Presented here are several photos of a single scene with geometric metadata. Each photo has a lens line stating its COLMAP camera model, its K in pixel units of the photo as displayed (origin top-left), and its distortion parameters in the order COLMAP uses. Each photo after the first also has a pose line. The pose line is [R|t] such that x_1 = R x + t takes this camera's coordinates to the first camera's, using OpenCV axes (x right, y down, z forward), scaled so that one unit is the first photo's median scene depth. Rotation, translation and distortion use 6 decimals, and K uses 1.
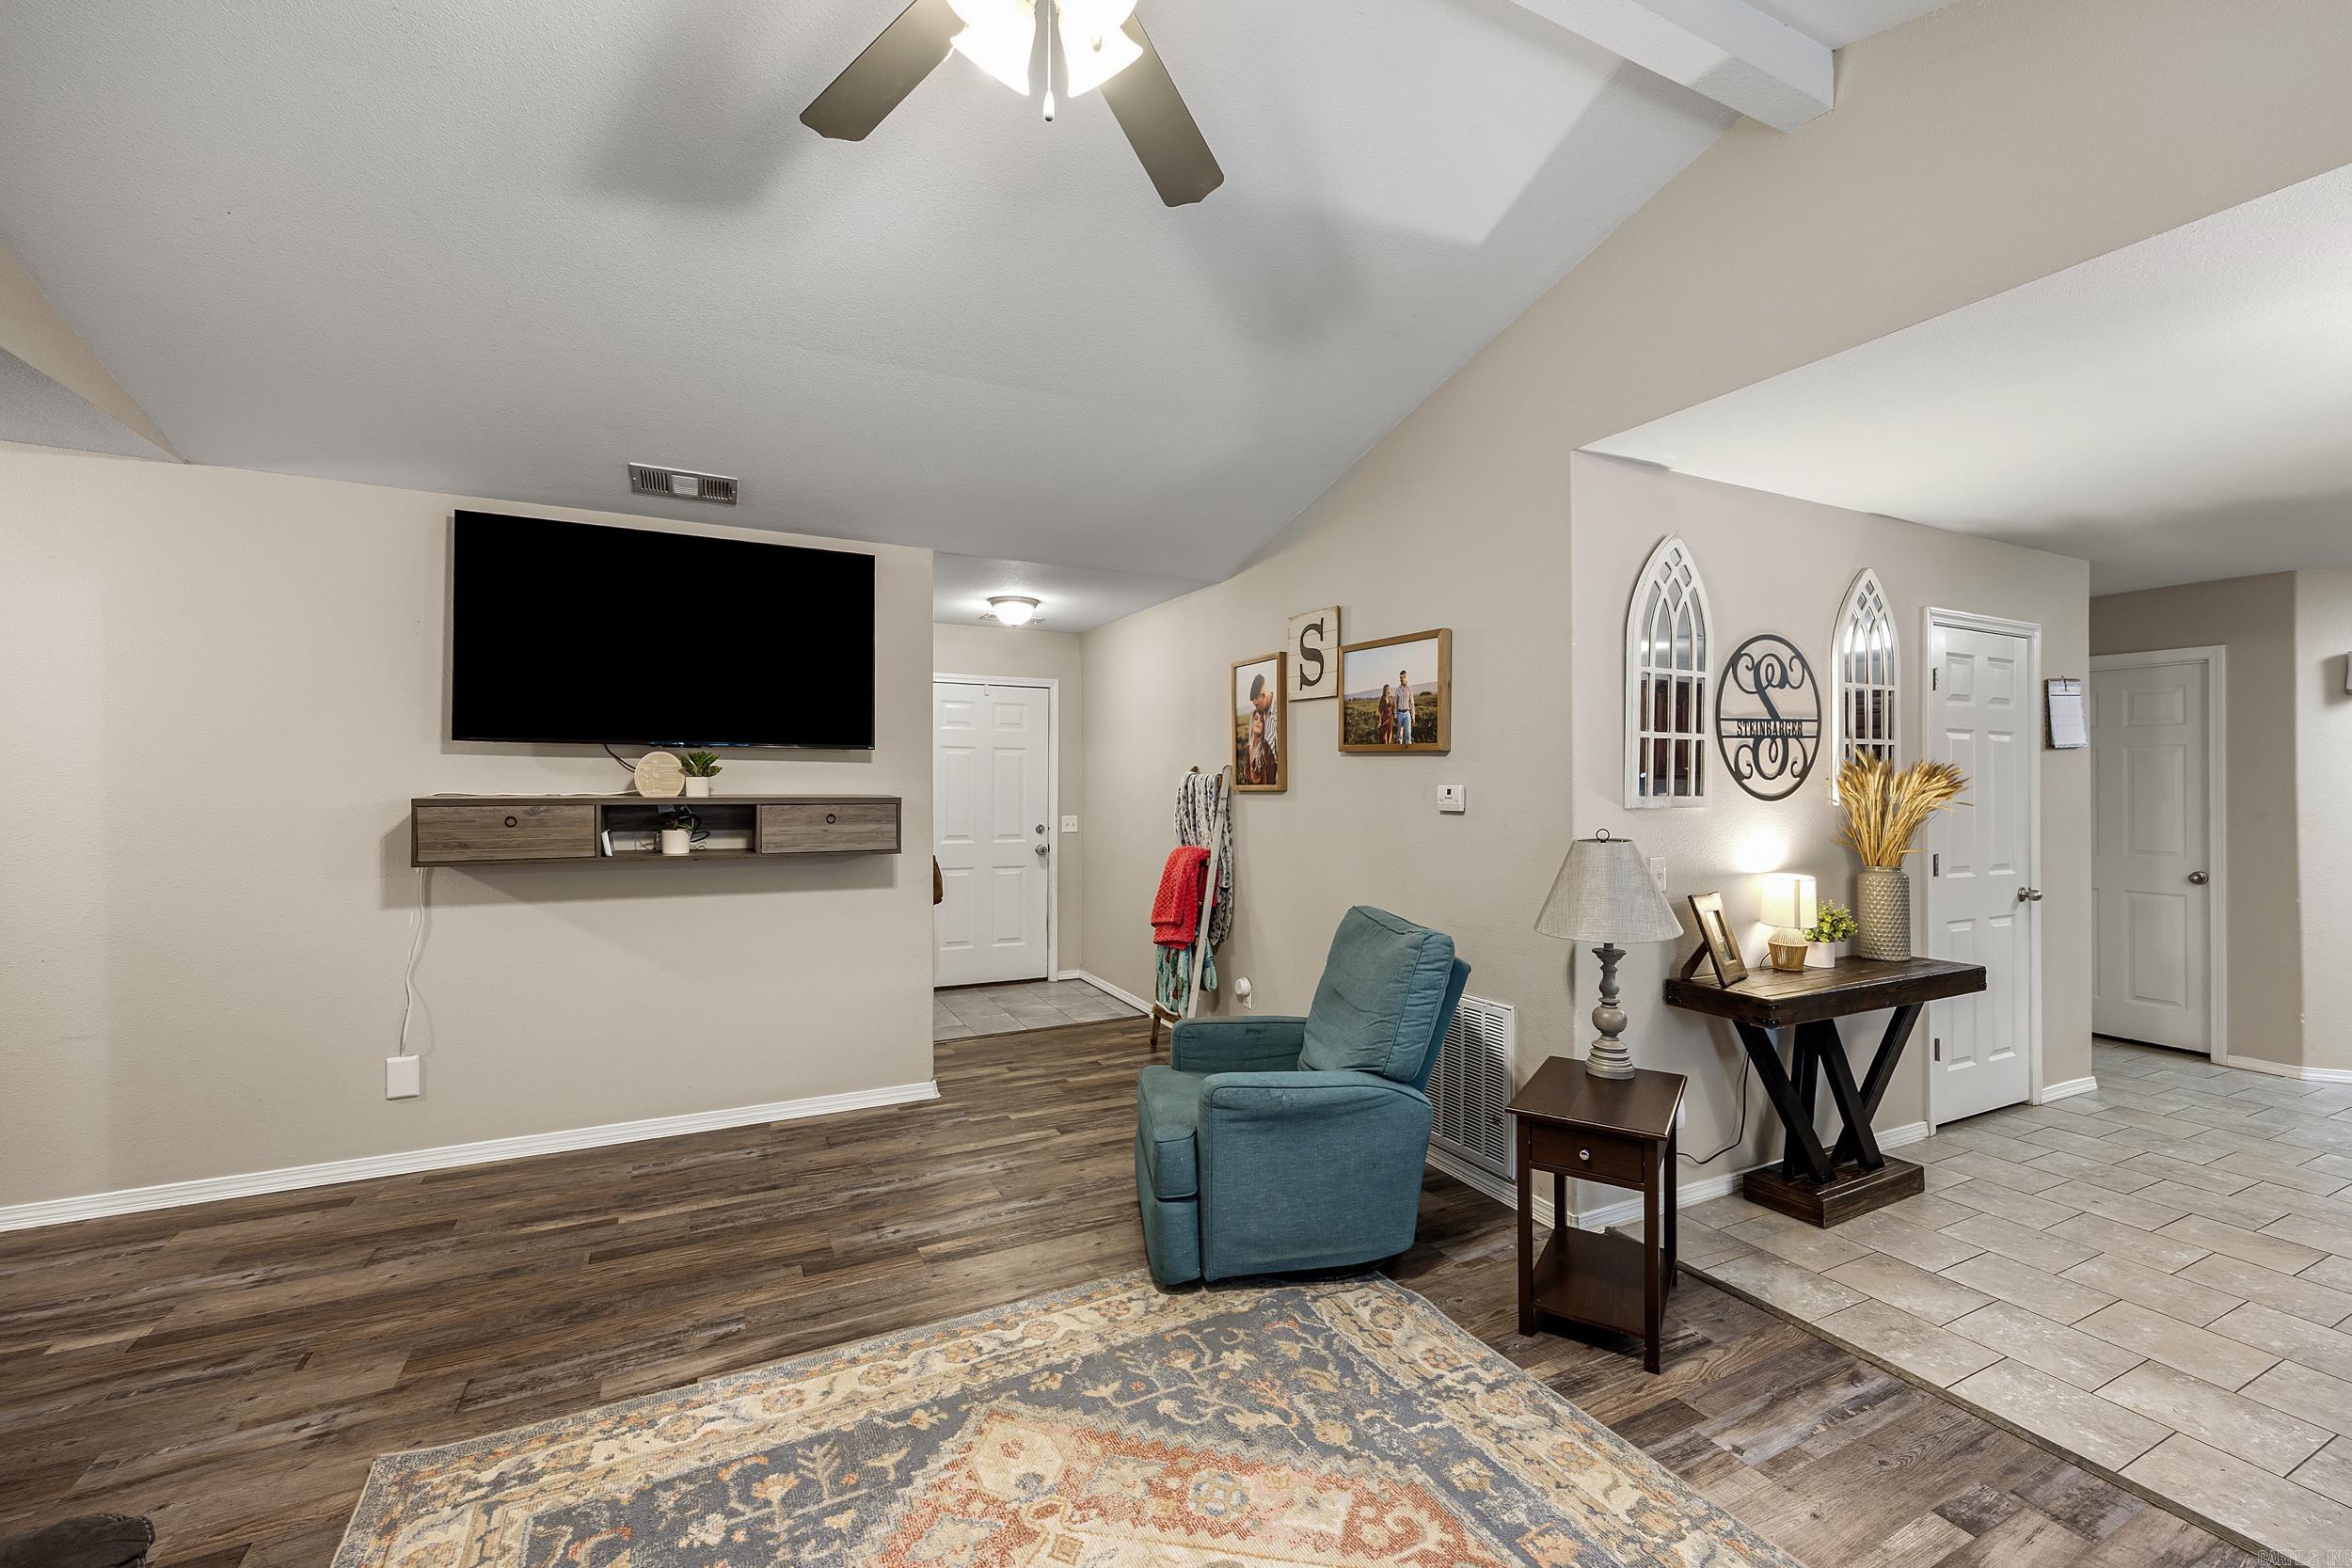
lens RADIAL K [[949.0, 0, 1145.2], [0, 949.0, 781.0], [0, 0, 1]] dist [0.002320, -0.000183]
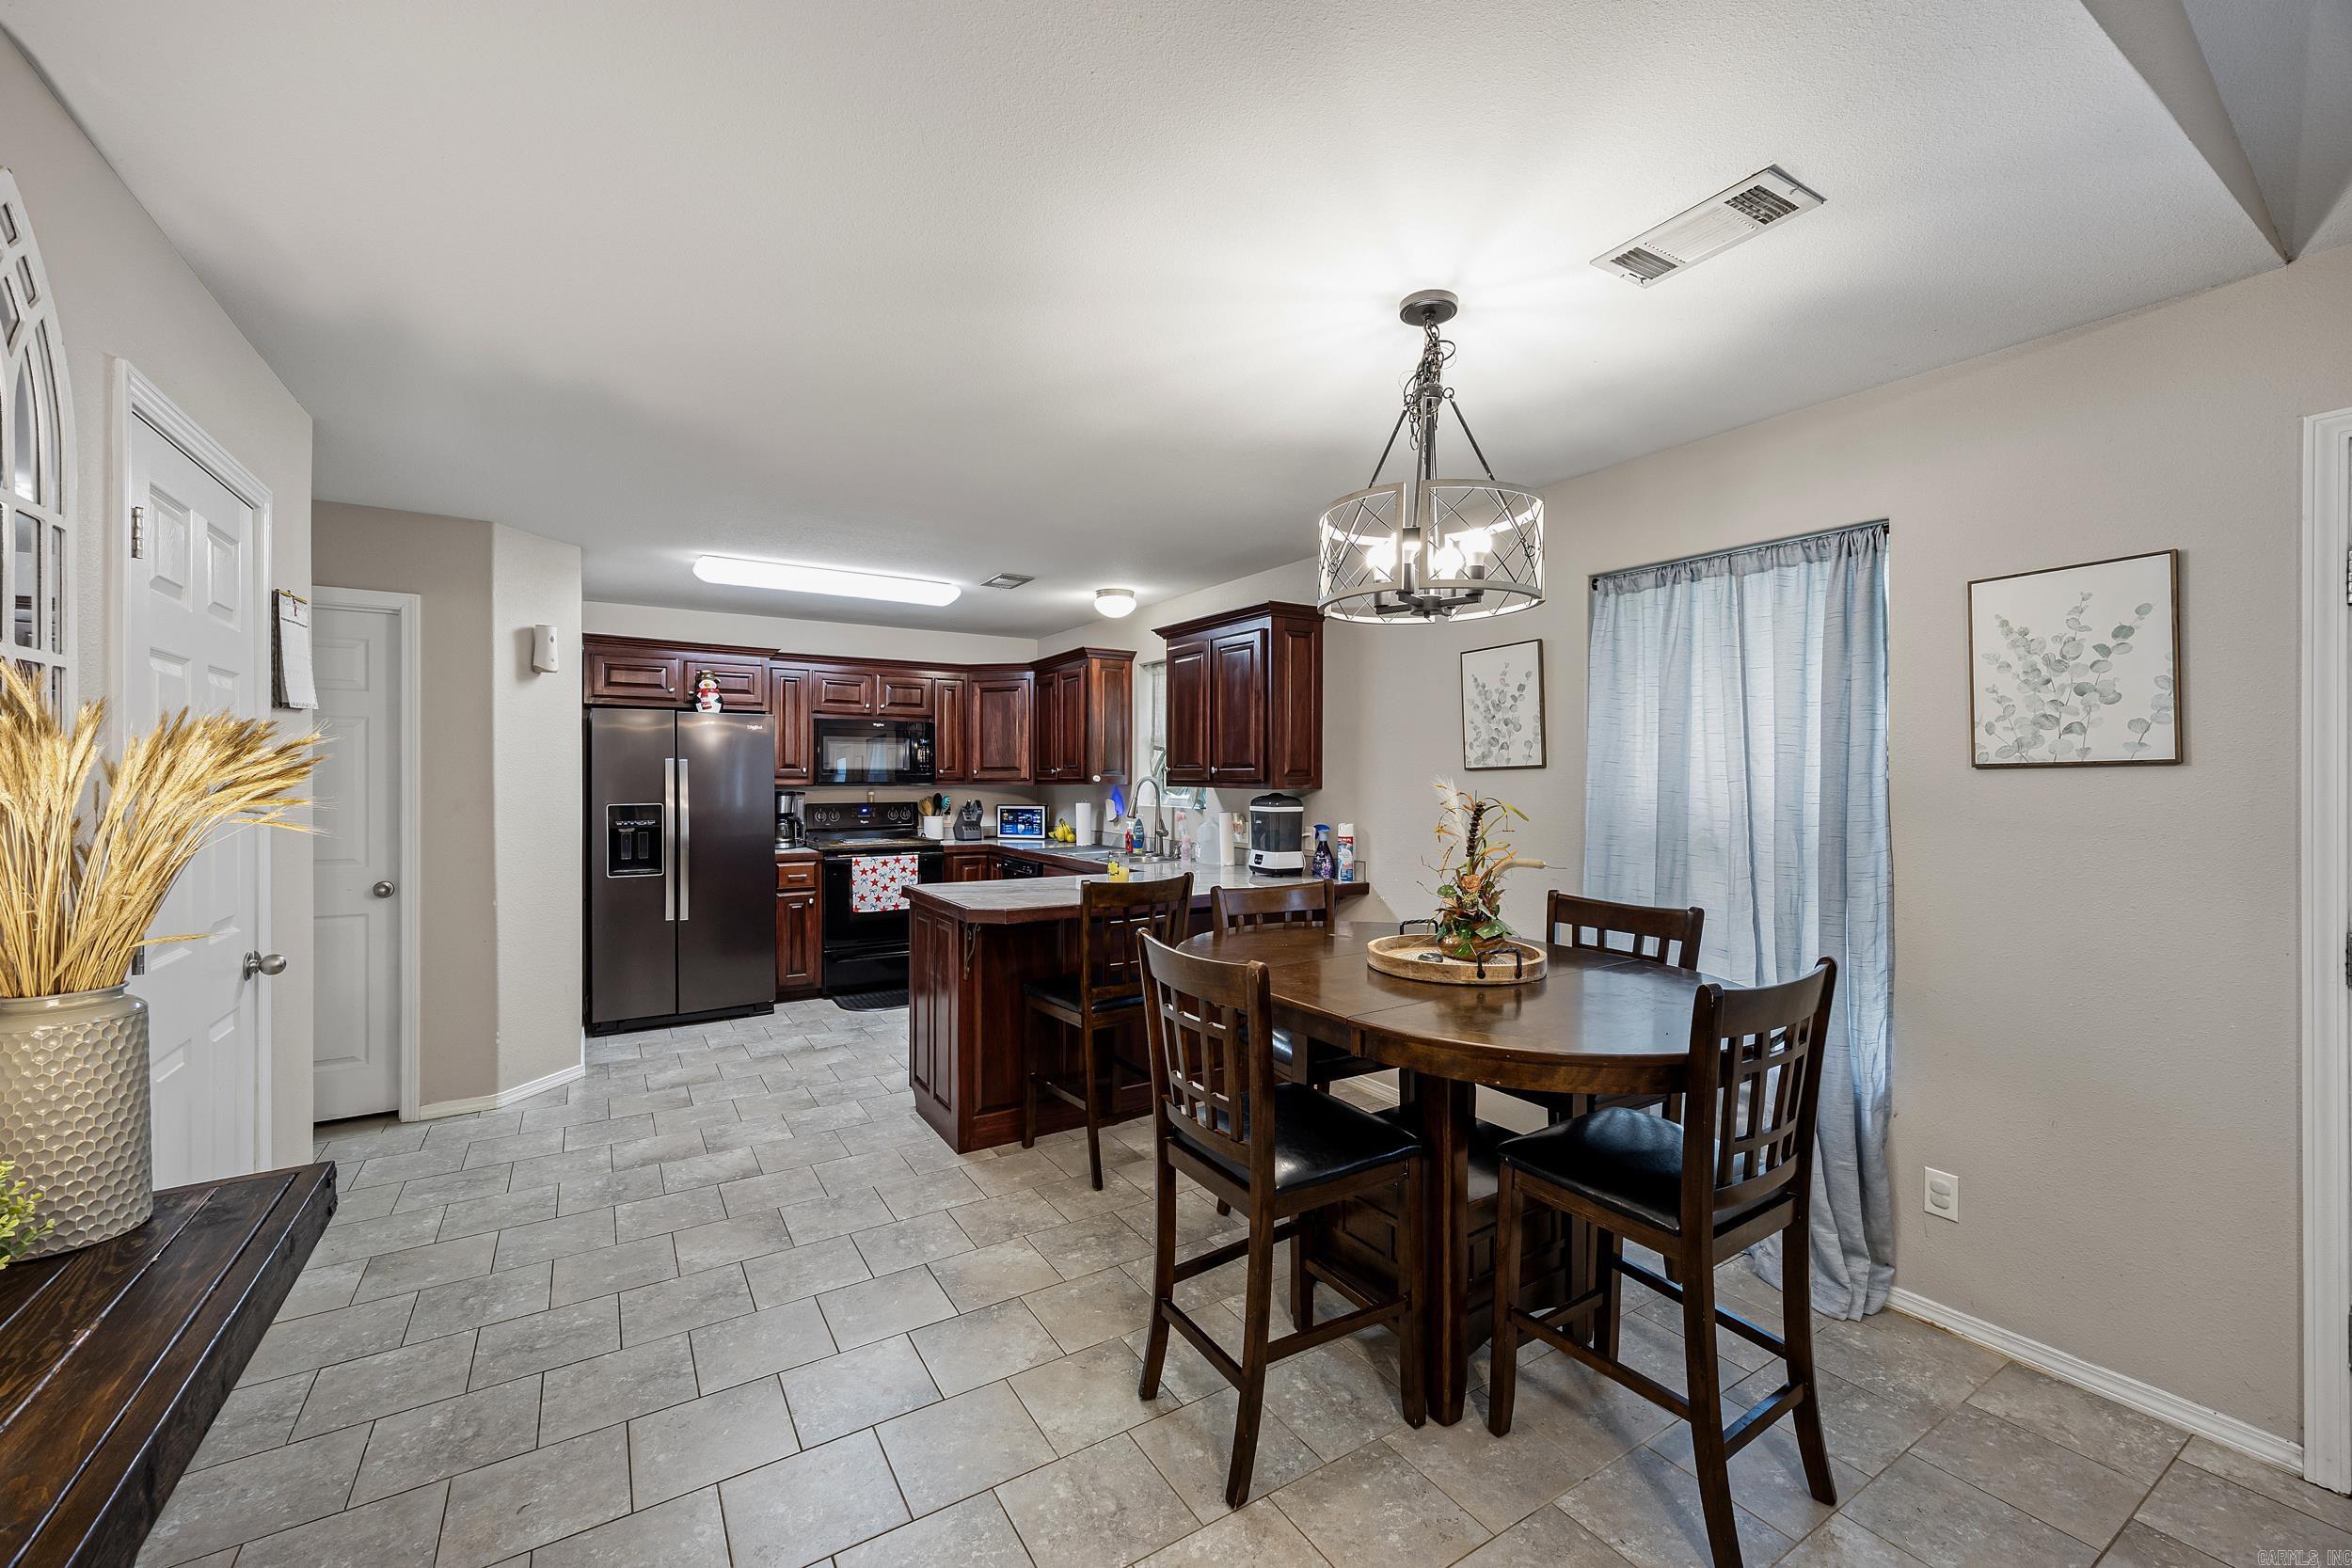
lens RADIAL K [[949.0, 0, 1193.7], [0, 949.0, 785.5], [0, 0, 1]] dist [0.002320, -0.000183]
pose [[-0.118580, -0.014795, 0.992834, 0.397989], [-0.004741, 0.999886, 0.014333, 0.002888], [-0.992933, -0.003007, -0.118637, 0.673581]]
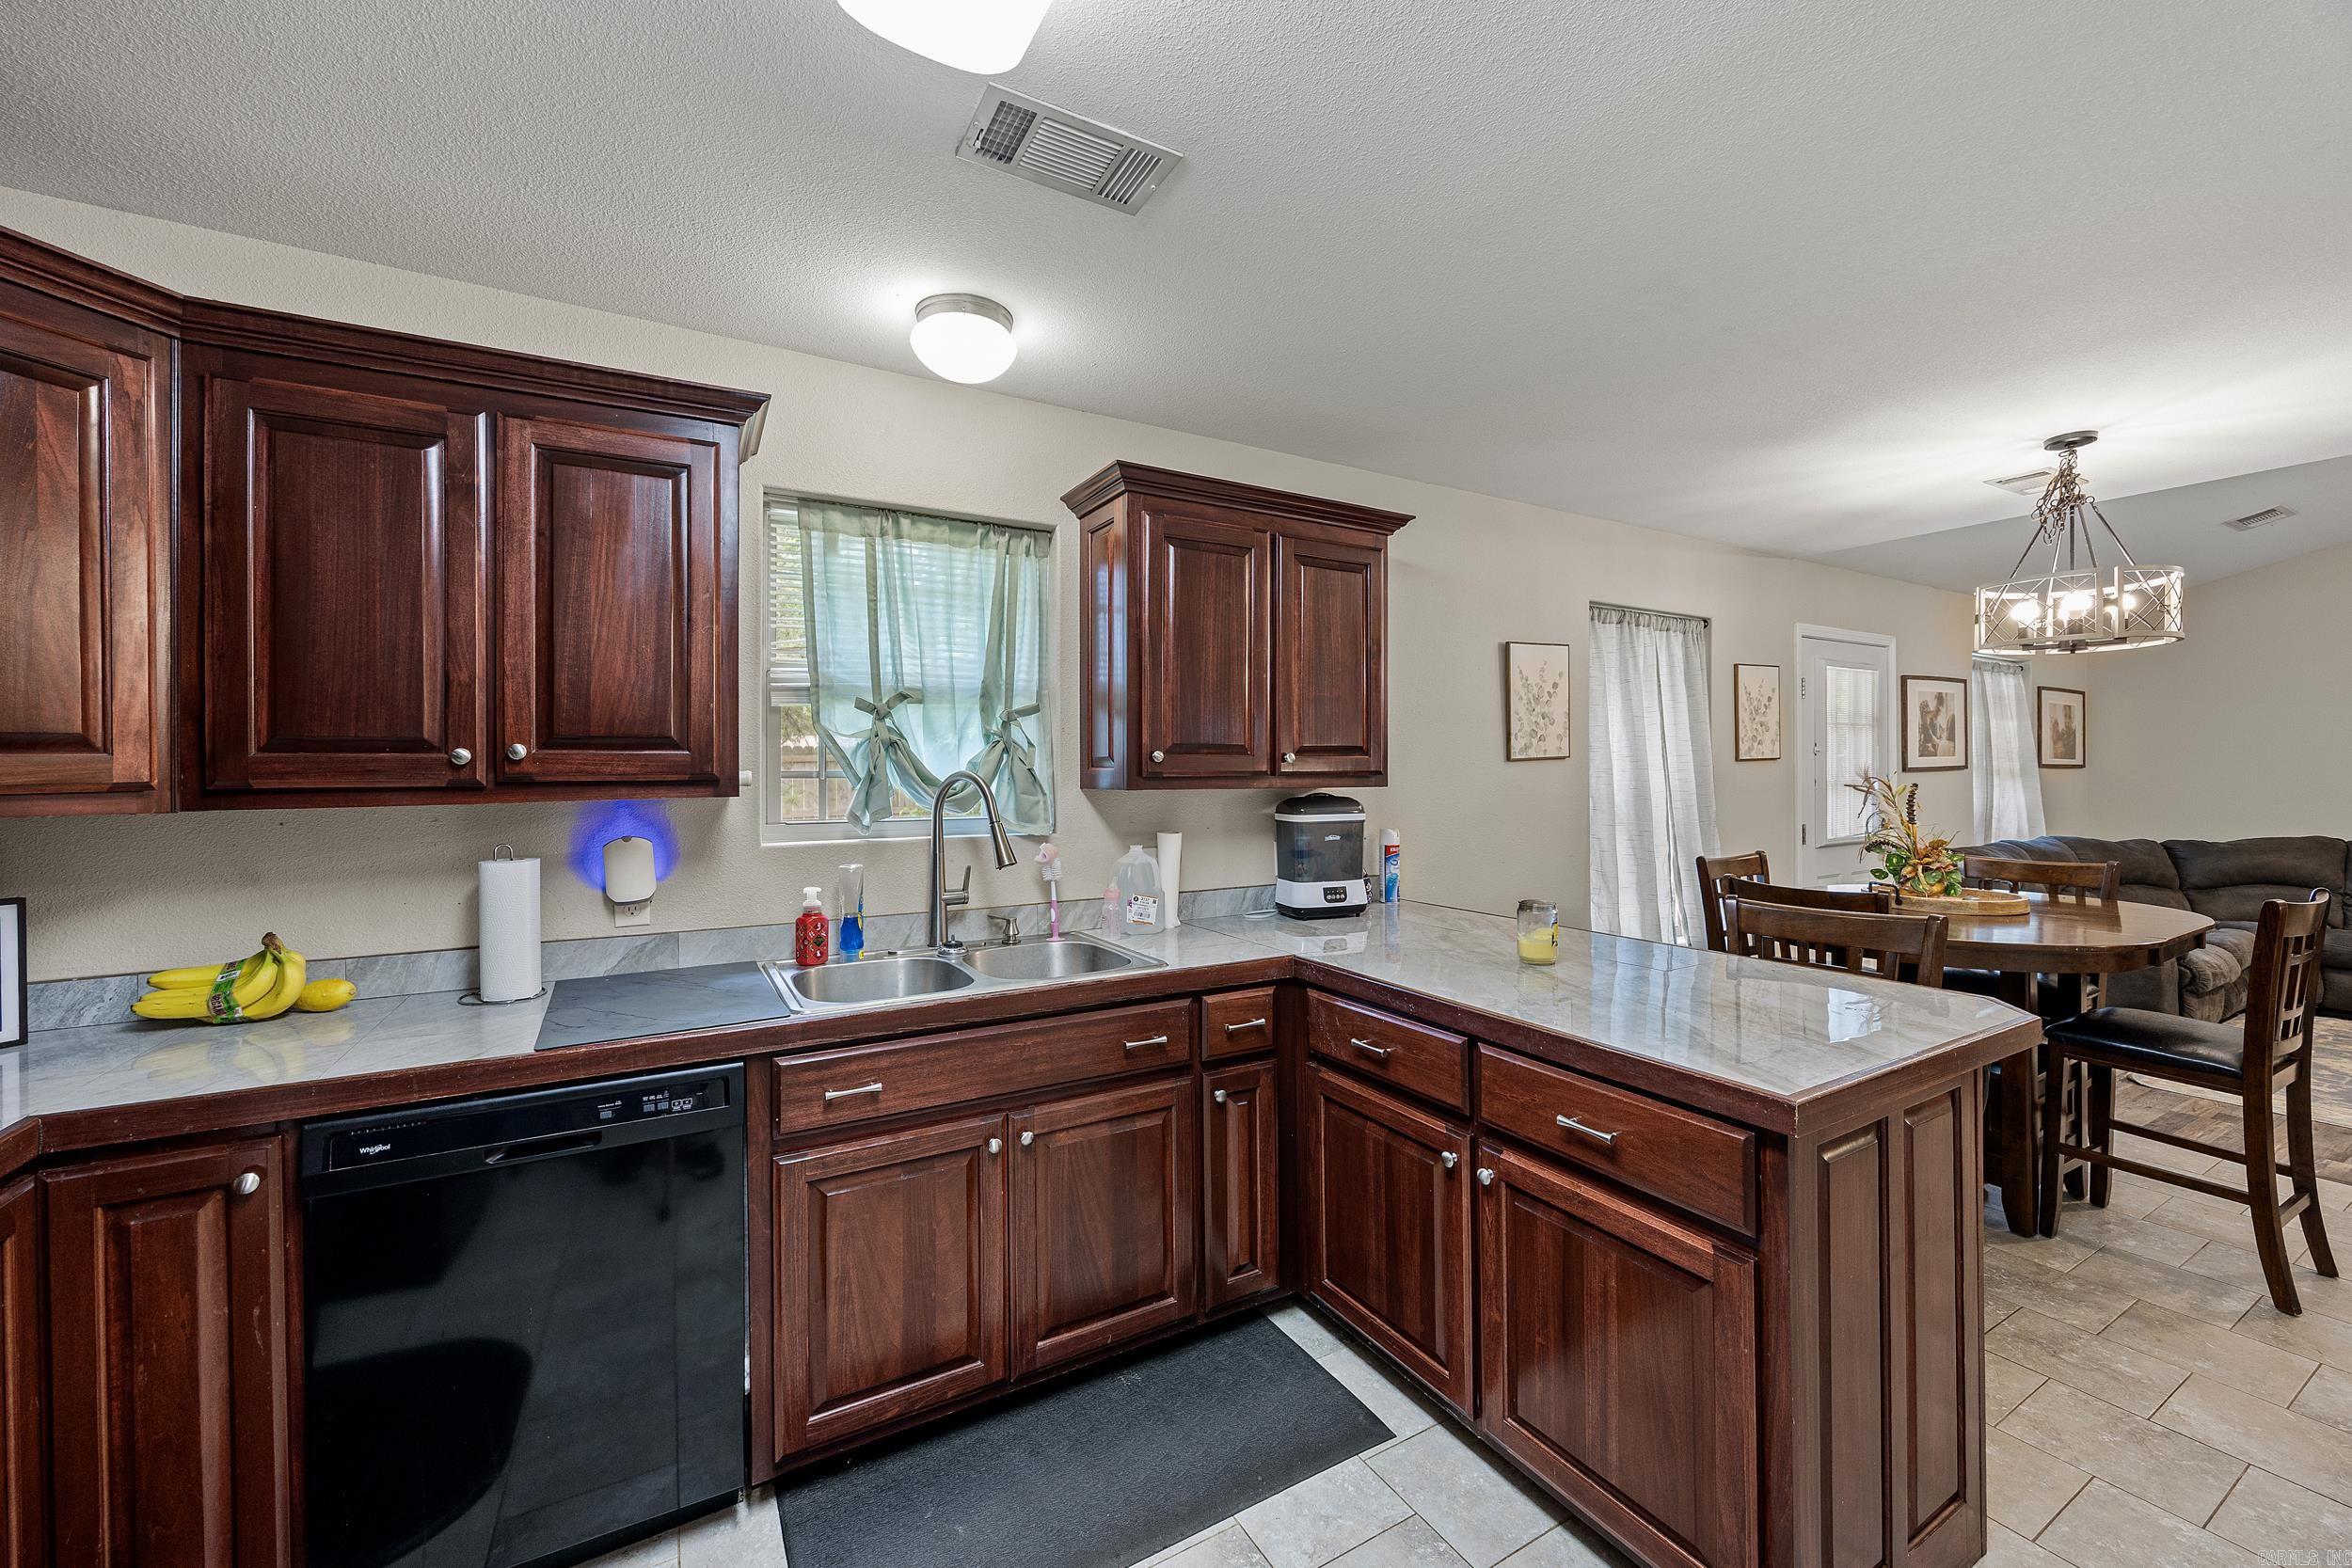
lens RADIAL K [[949.0, 0, 1230.9], [0, 949.0, 778.7], [0, 0, 1]] dist [0.002320, -0.000183]
pose [[-0.996176, 0.002375, -0.087338, 1.963552], [0.001937, 0.999985, 0.005102, 0.013678], [0.087349, 0.004913, -0.996166, 1.315334]]
